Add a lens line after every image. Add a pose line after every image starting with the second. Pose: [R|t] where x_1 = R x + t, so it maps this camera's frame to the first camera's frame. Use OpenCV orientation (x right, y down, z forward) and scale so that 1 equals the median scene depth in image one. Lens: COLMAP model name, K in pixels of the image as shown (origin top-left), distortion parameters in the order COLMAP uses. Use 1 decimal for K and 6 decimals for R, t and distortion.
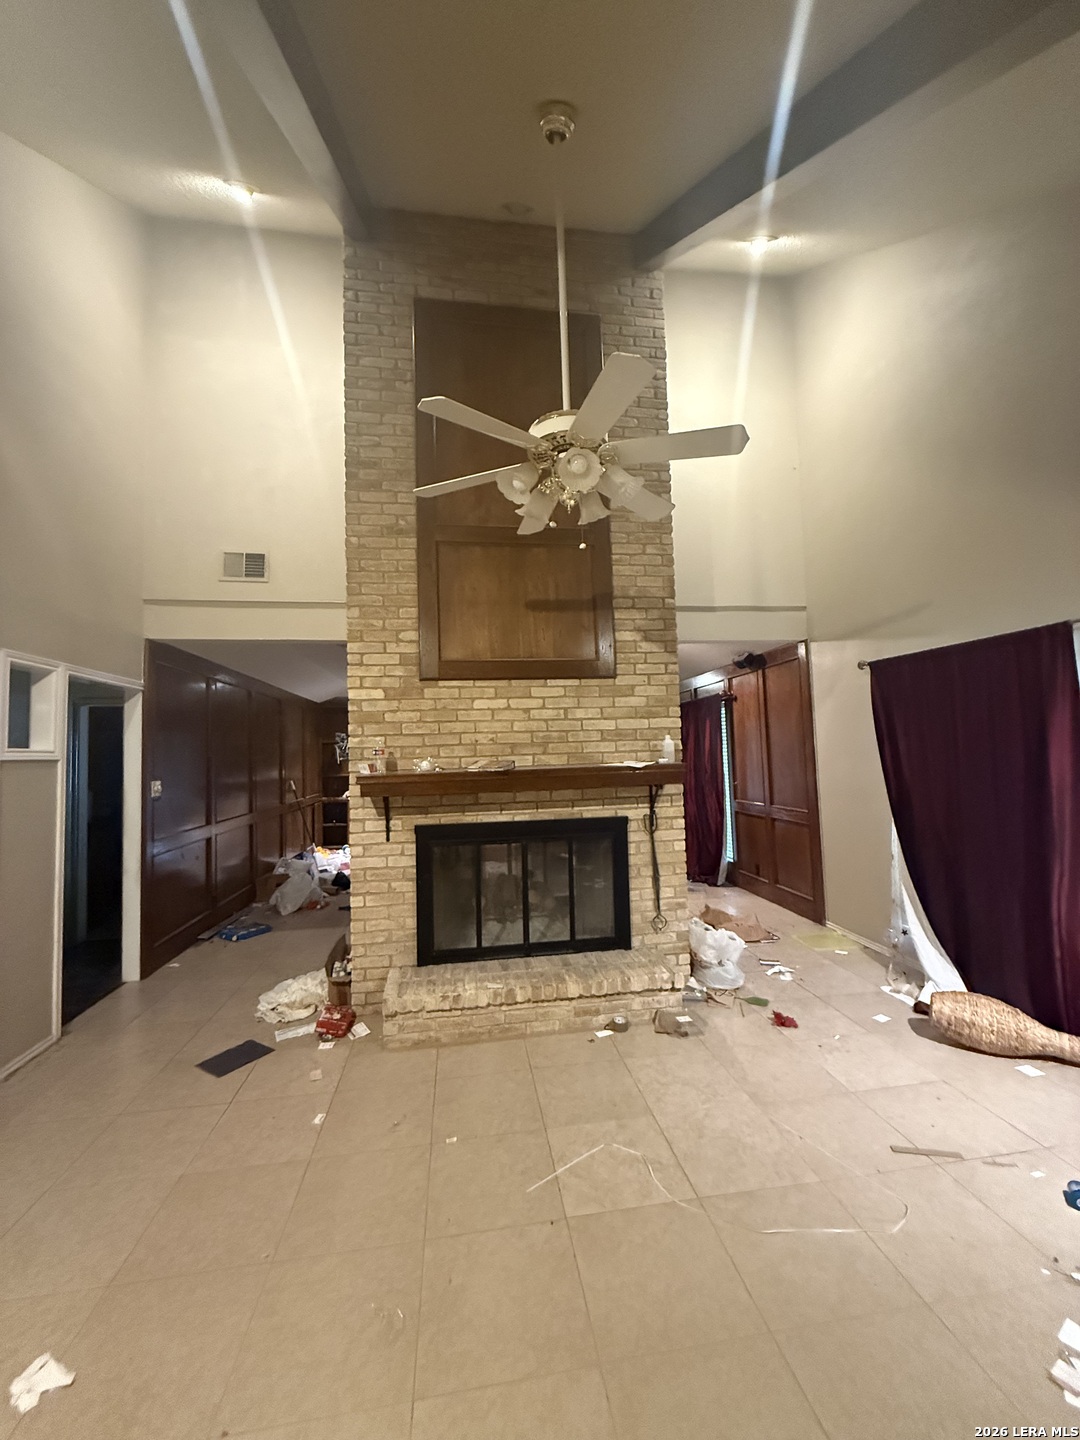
lens RADIAL K [[570.9, 0, 538.5], [0, 570.9, 720.4], [0, 0, 1]] dist [-0.001970, 0.000197]
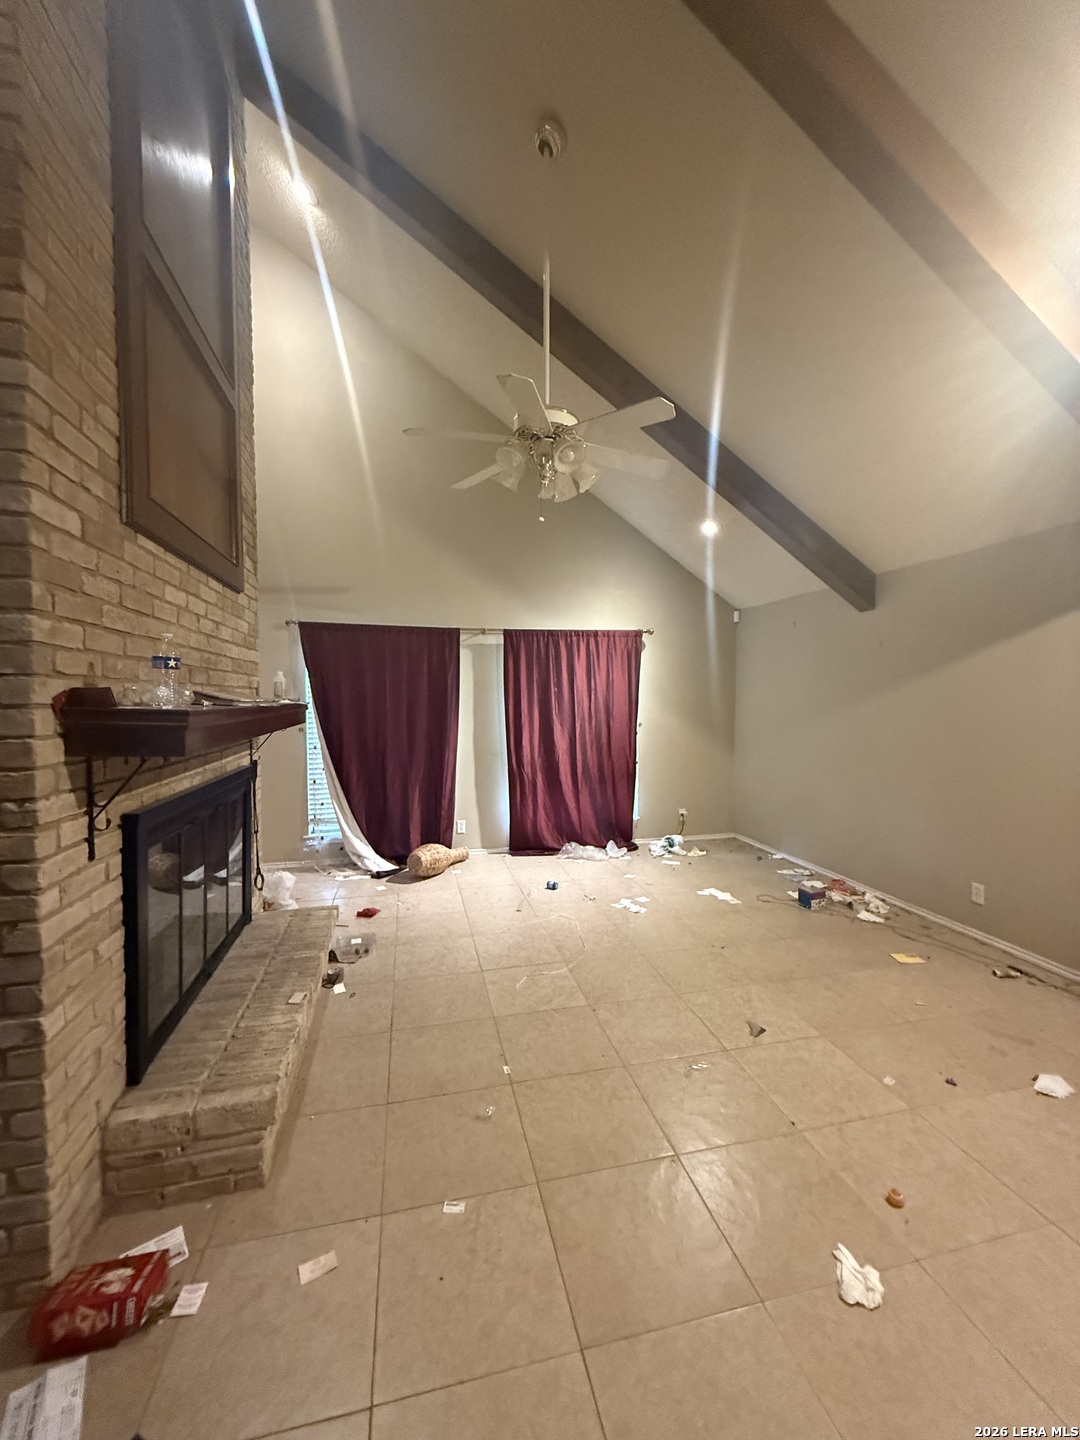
lens RADIAL K [[570.9, 0, 538.5], [0, 570.9, 720.4], [0, 0, 1]] dist [-0.001970, 0.000197]
pose [[-0.081093, -0.009609, 0.996660, -0.807930], [-0.055031, 0.998471, 0.005149, 0.086802], [-0.995186, -0.054430, -0.081498, 0.752046]]
